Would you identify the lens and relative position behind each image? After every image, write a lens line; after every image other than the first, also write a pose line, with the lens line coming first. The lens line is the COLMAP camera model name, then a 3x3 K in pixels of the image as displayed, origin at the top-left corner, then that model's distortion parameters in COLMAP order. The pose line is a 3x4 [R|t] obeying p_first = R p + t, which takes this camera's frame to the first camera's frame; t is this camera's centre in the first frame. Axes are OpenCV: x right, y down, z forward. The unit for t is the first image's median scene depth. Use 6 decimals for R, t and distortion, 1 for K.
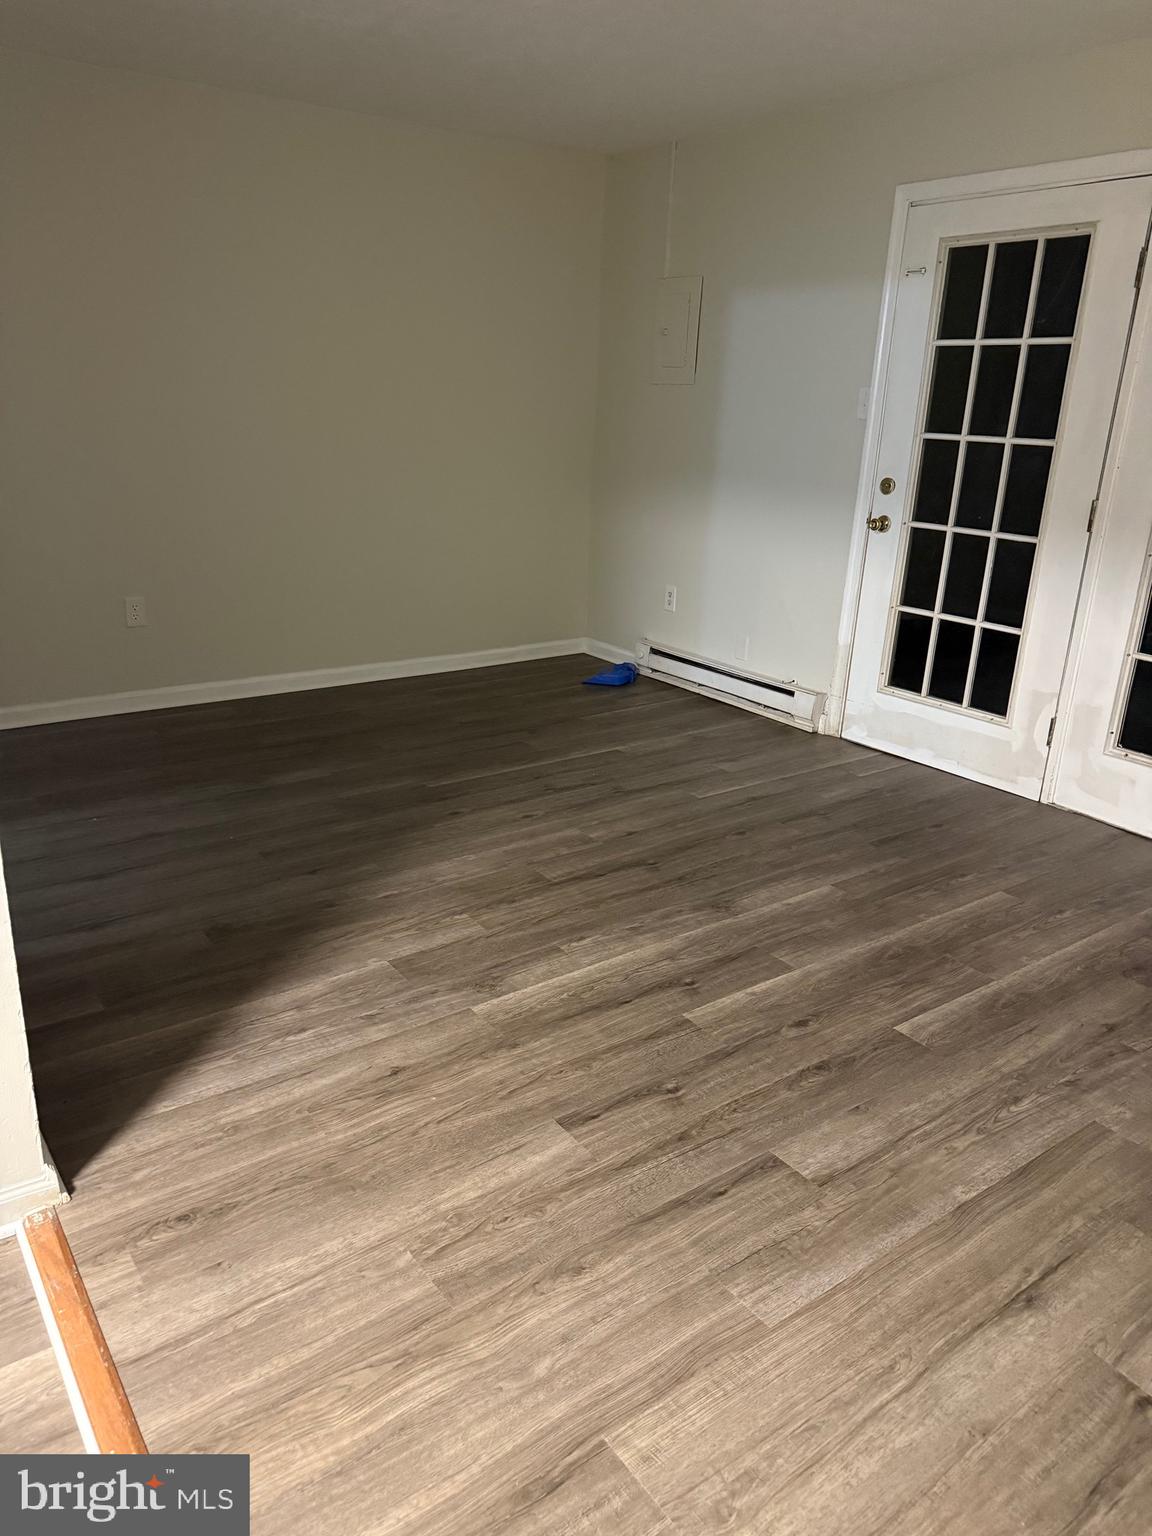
lens RADIAL K [[1085.2, 0, 572.9], [0, 1085.2, 726.4], [0, 0, 1]] dist [0.174632, -0.297931]
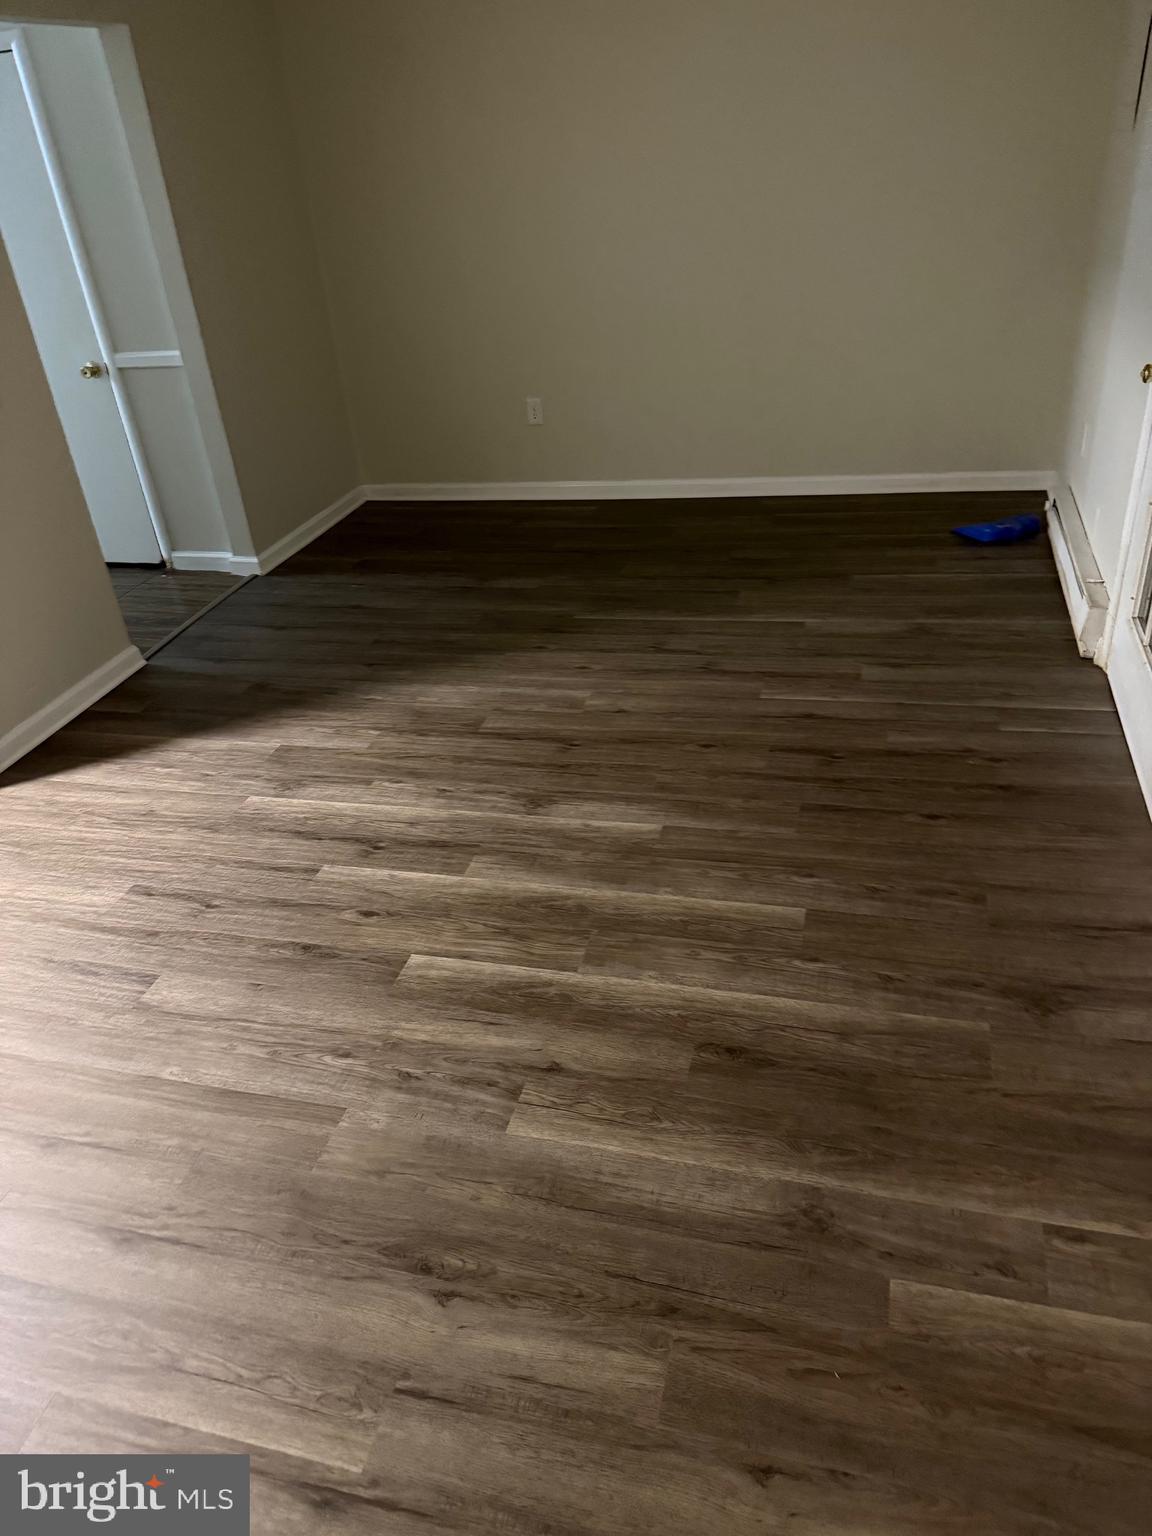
lens RADIAL K [[1085.2, 0, 572.9], [0, 1085.2, 726.4], [0, 0, 1]] dist [0.174632, -0.297931]
pose [[0.609359, 0.296374, -0.735421, 0.900252], [-0.112154, 0.950407, 0.290083, -0.200794], [0.784922, -0.094285, 0.612379, 0.441745]]
